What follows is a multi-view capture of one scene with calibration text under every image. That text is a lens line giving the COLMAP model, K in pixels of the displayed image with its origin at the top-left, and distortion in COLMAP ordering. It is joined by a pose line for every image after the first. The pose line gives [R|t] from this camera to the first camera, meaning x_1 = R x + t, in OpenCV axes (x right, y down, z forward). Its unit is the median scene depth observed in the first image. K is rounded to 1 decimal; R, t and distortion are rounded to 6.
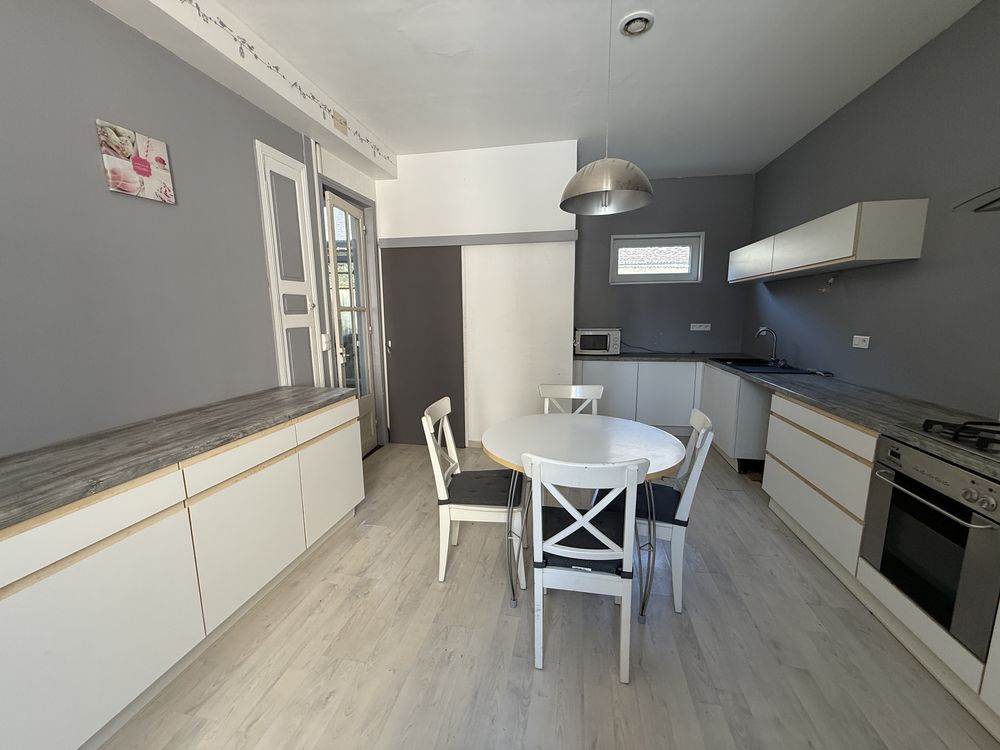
lens RADIAL K [[397.9, 0, 500.0], [0, 397.9, 375.0], [0, 0, 1]] dist [-0.000357, -0.000204]
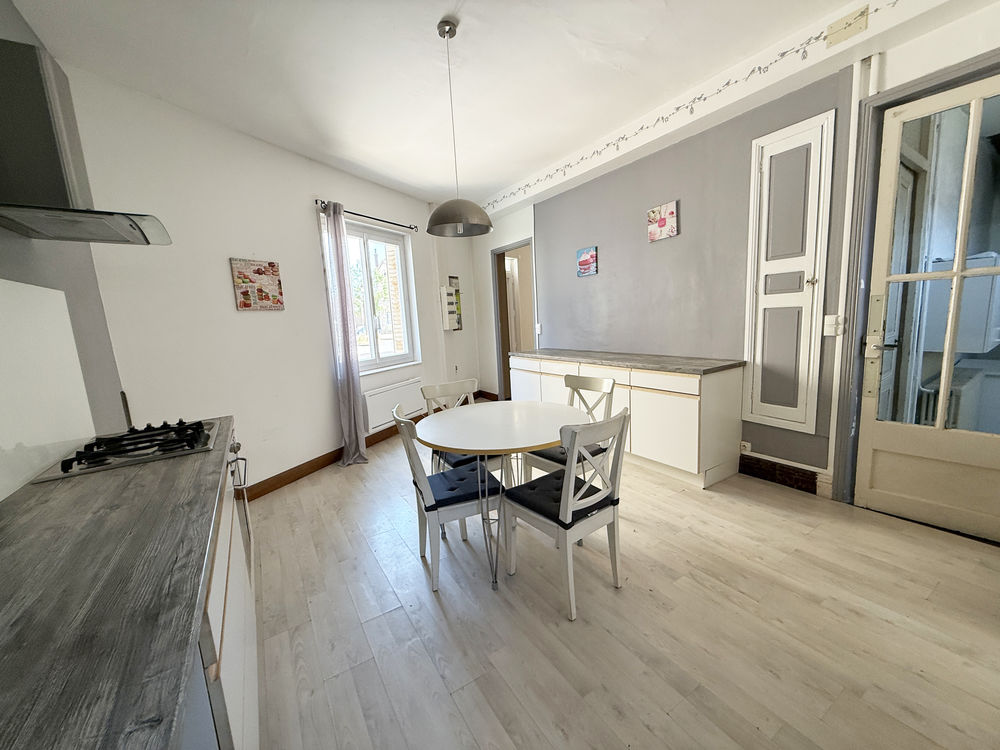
lens RADIAL K [[397.9, 0, 500.0], [0, 397.9, 375.0], [0, 0, 1]] dist [-0.000357, -0.000204]
pose [[-0.729299, 0.150351, -0.667471, 0.867414], [-0.046170, 0.962518, 0.267258, -0.246221], [0.682636, 0.225728, -0.695022, 1.630283]]
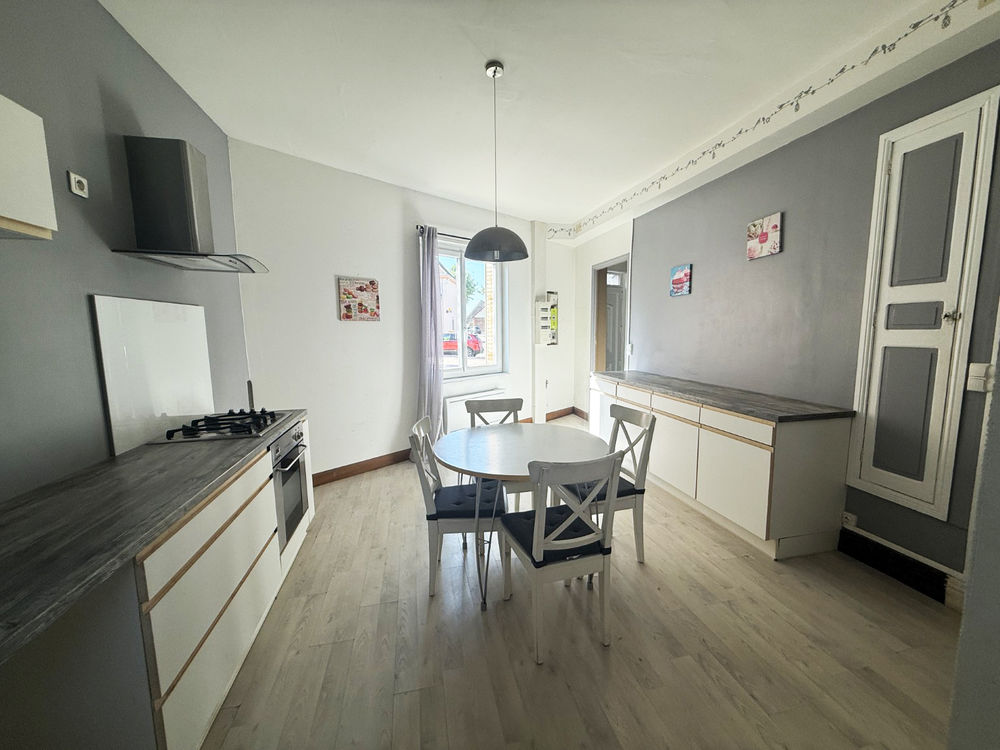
lens RADIAL K [[397.9, 0, 500.0], [0, 397.9, 375.0], [0, 0, 1]] dist [-0.000357, -0.000204]
pose [[-0.916191, 0.063490, -0.395680, 0.635514], [-0.046113, 0.964108, 0.261474, -0.299158], [0.398079, 0.257806, -0.880380, 1.788650]]
